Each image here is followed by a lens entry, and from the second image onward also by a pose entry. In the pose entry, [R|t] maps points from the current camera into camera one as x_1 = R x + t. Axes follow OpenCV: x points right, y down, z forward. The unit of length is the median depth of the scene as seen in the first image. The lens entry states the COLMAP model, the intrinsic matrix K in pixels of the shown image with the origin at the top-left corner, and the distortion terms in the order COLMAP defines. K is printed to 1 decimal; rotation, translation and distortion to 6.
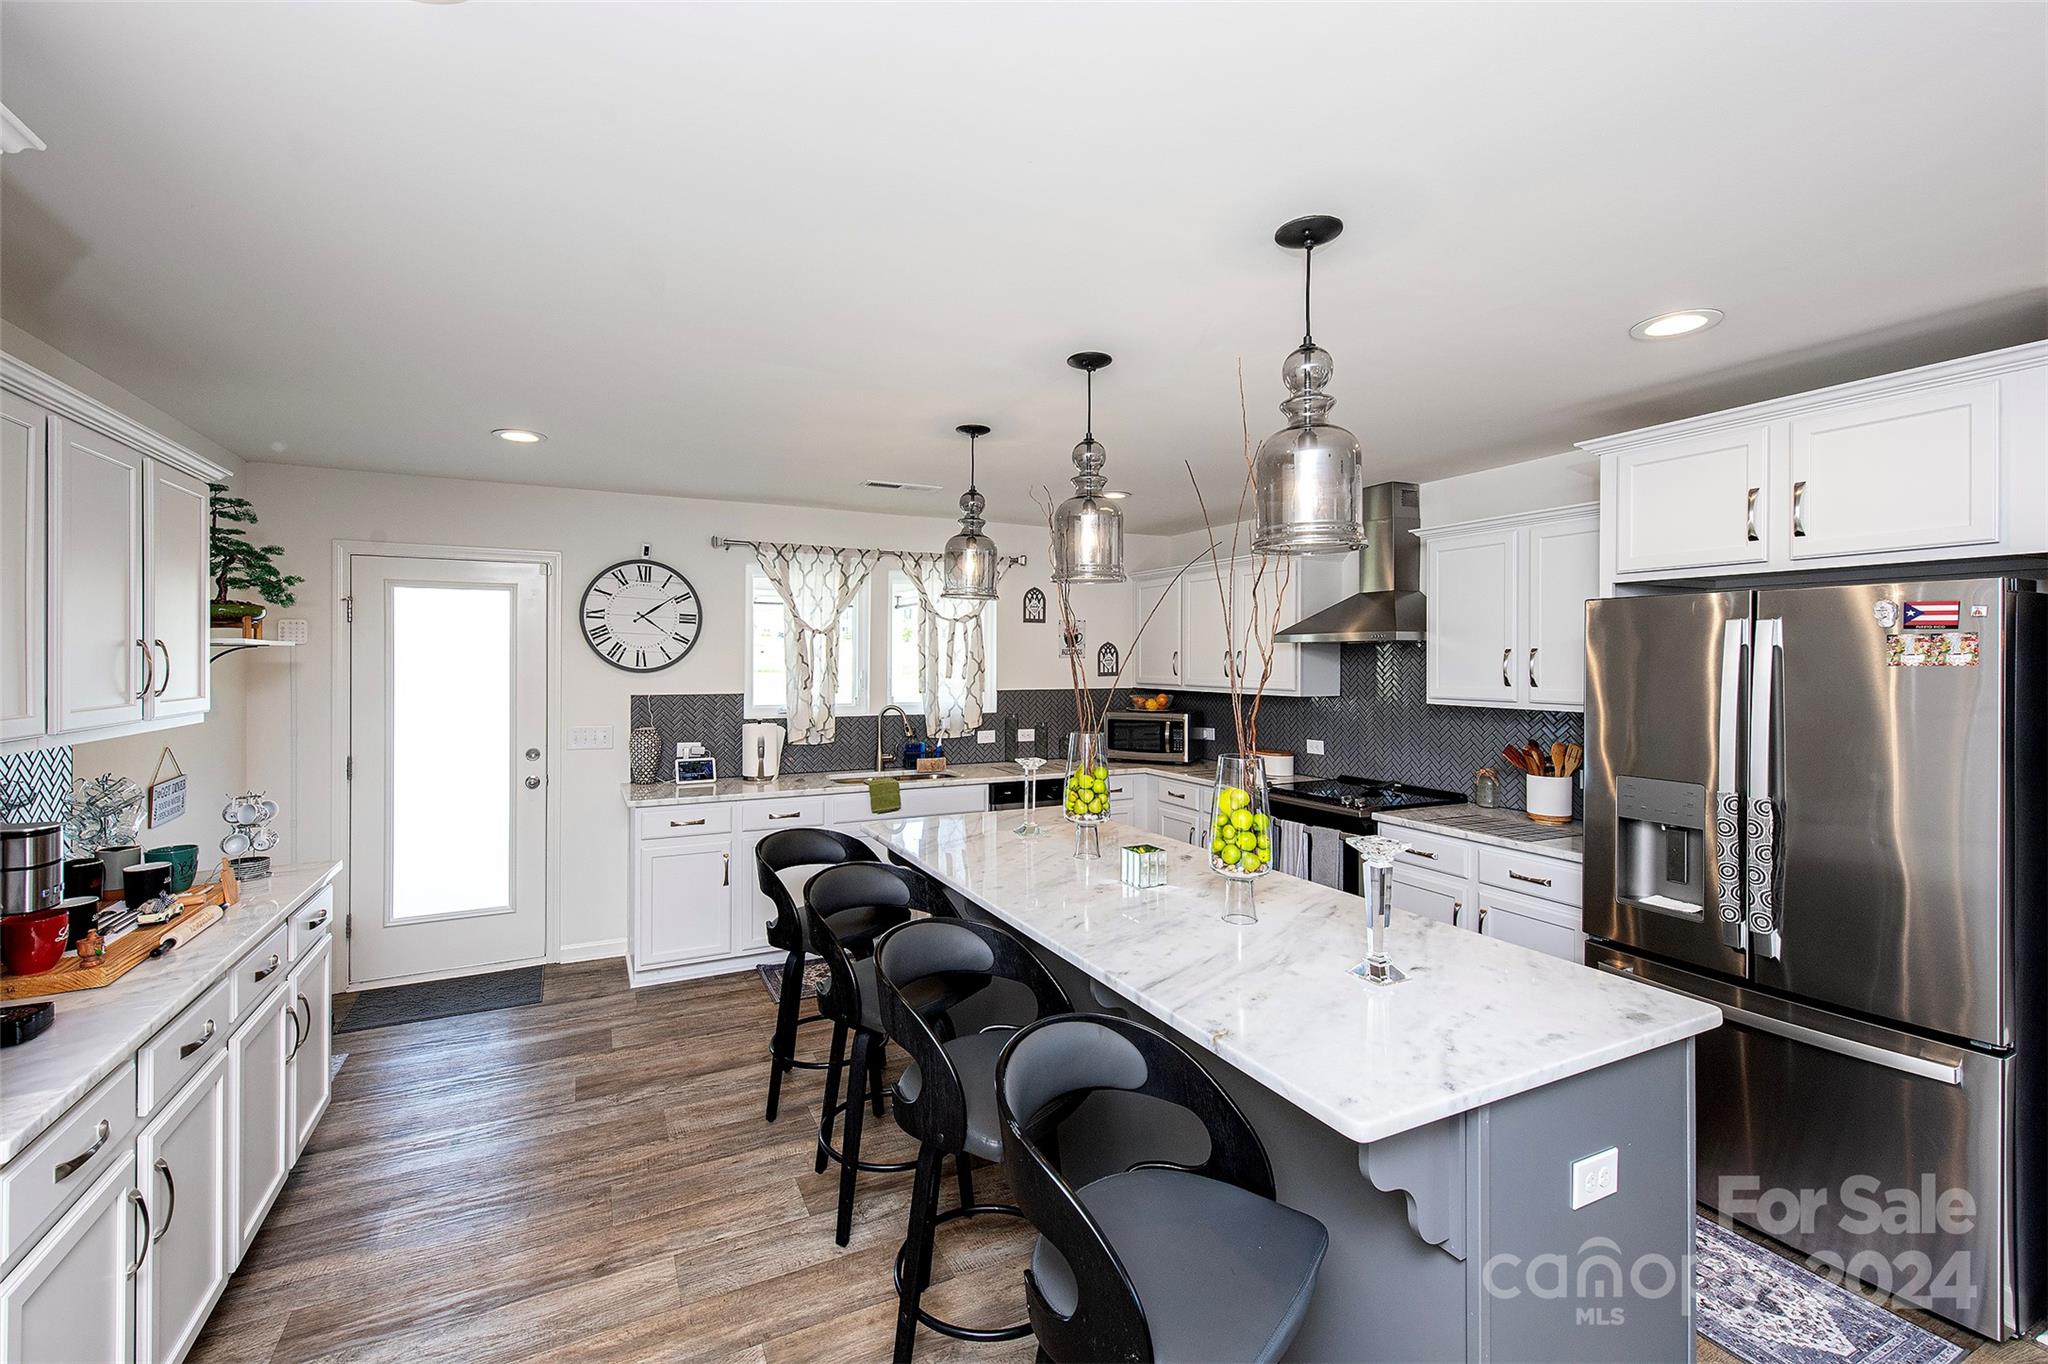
lens RADIAL K [[820.5, 0, 1027.0], [0, 820.5, 664.1], [0, 0, 1]] dist [0.013140, -0.001014]
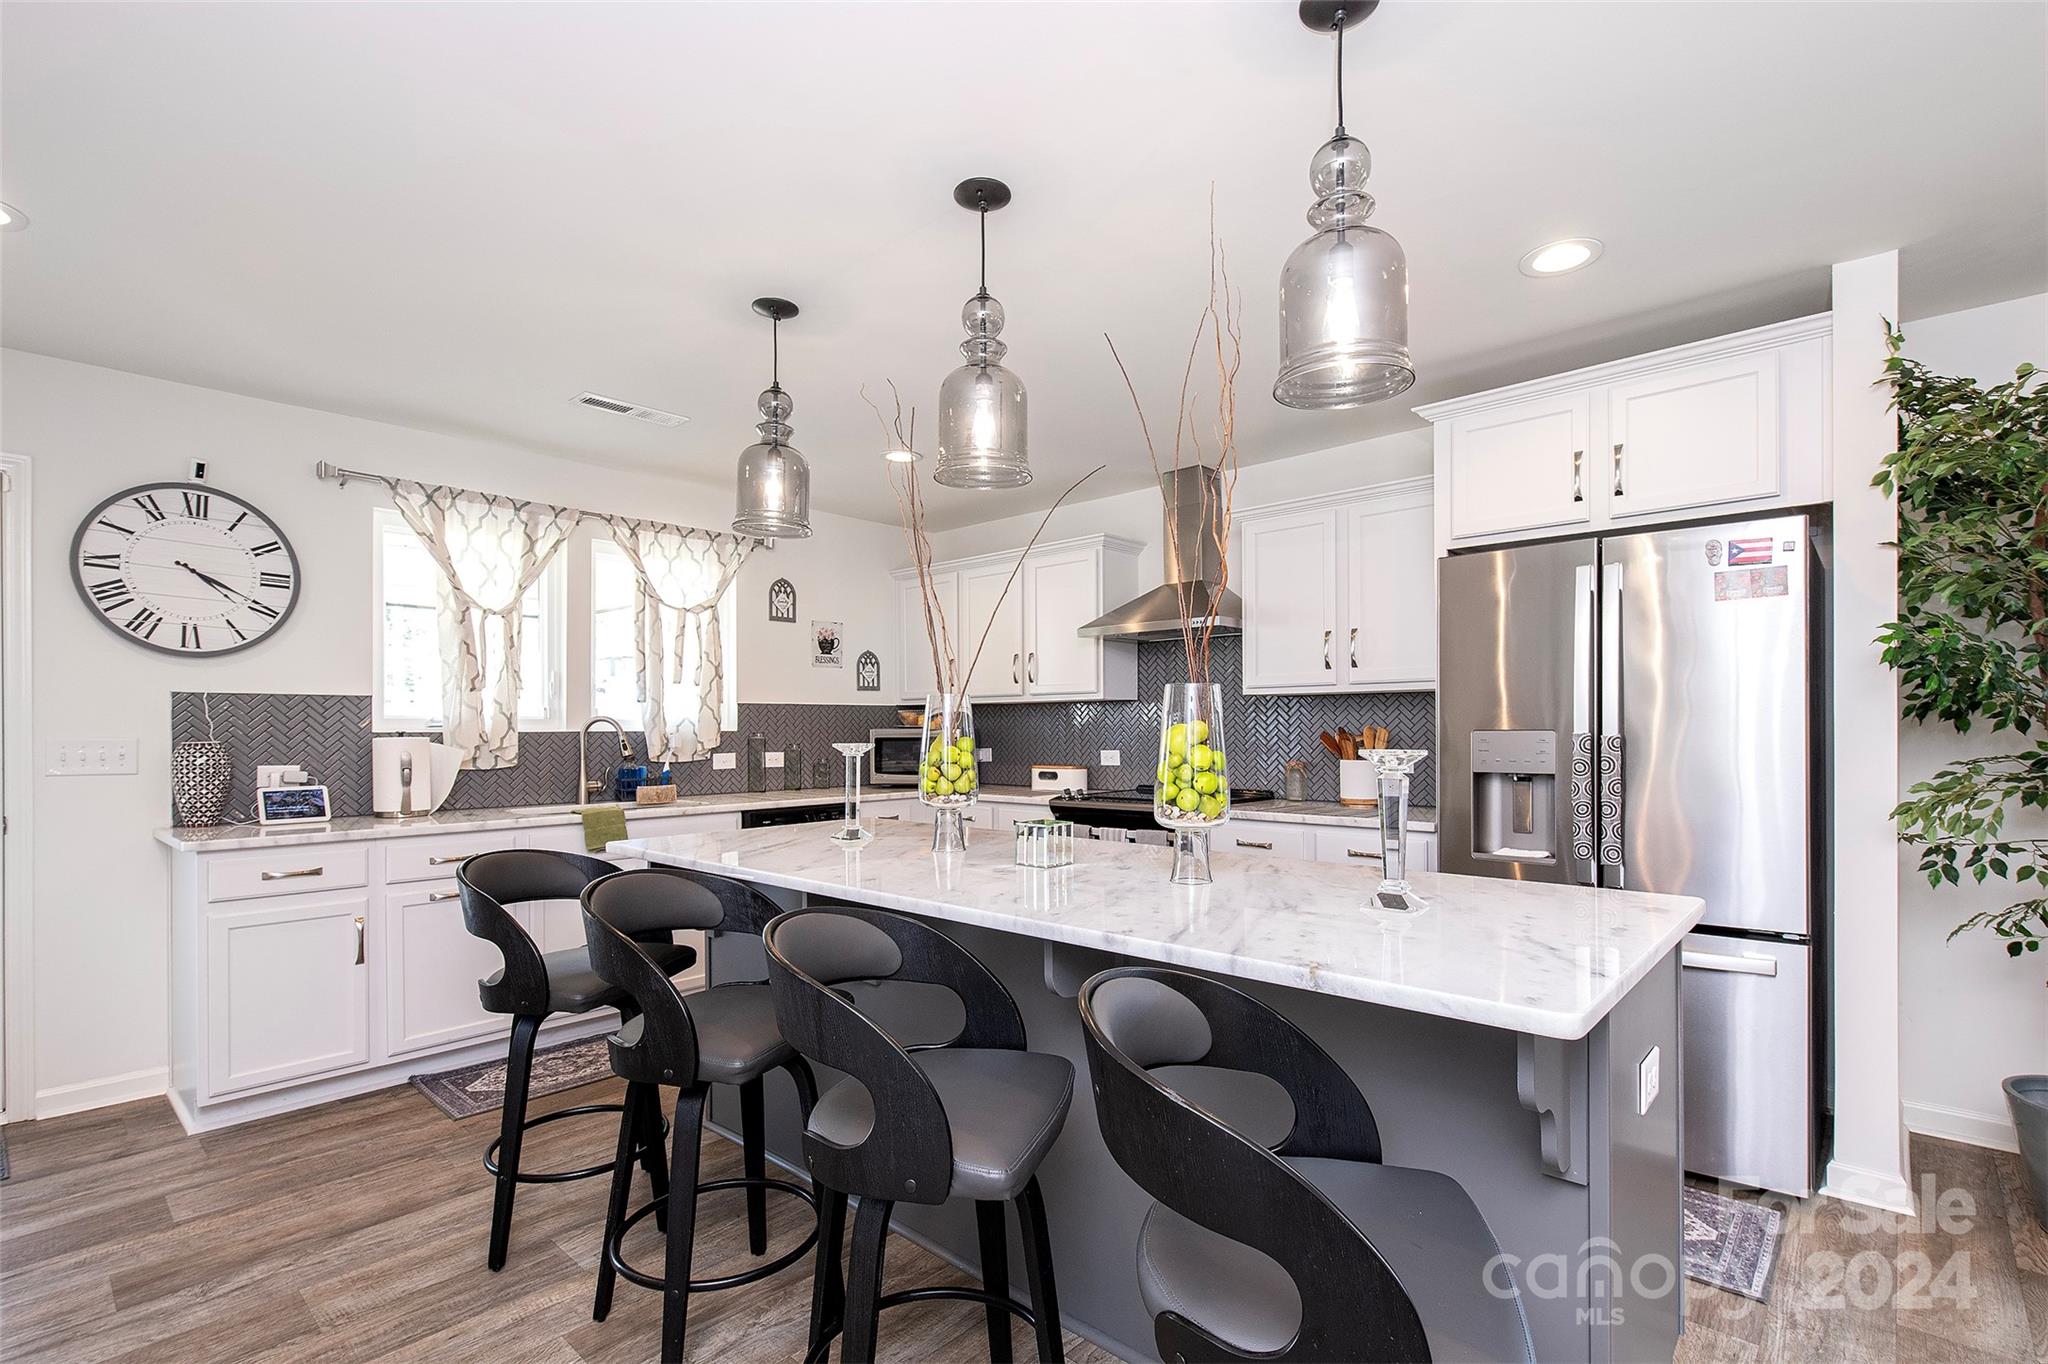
lens RADIAL K [[900.4, 0, 1028.4], [0, 900.4, 725.8], [0, 0, 1]] dist [0.004007, -0.000654]
pose [[0.936741, -0.009401, 0.349897, -0.100362], [0.009937, 0.999951, 0.000265, 0.072694], [-0.349882, 0.003229, 0.936788, 0.099632]]
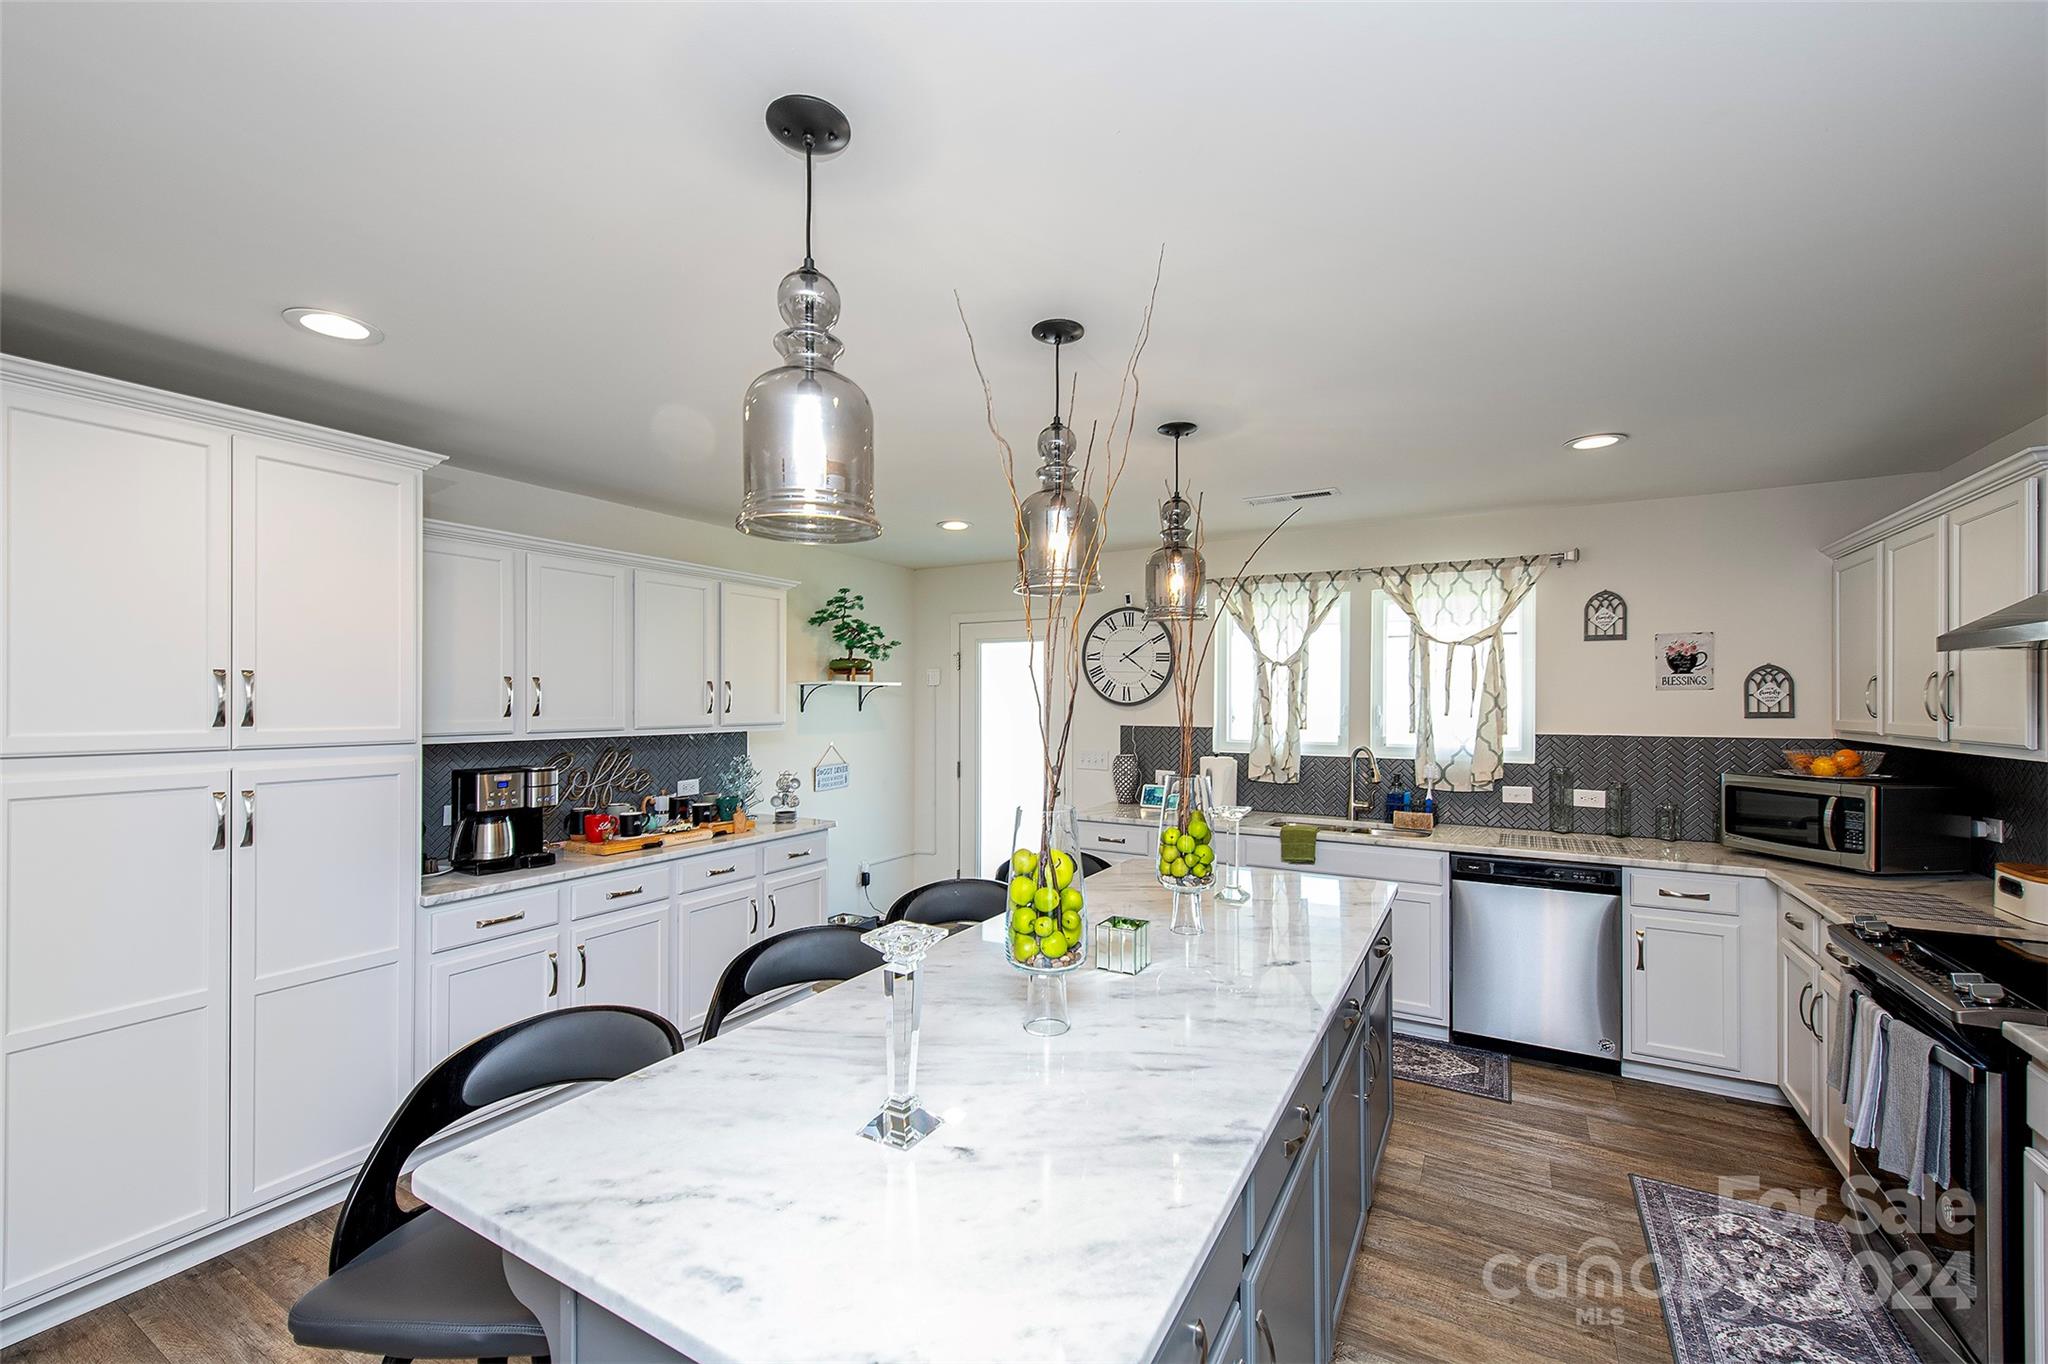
lens RADIAL K [[820.5, 0, 1066.2], [0, 820.5, 689.6], [0, 0, 1]] dist [0.013140, -0.001014]
pose [[0.582776, -0.012647, -0.812534, 0.416669], [-0.003940, 0.999823, -0.018388, 0.009182], [0.812623, 0.013918, 0.582623, 0.274564]]
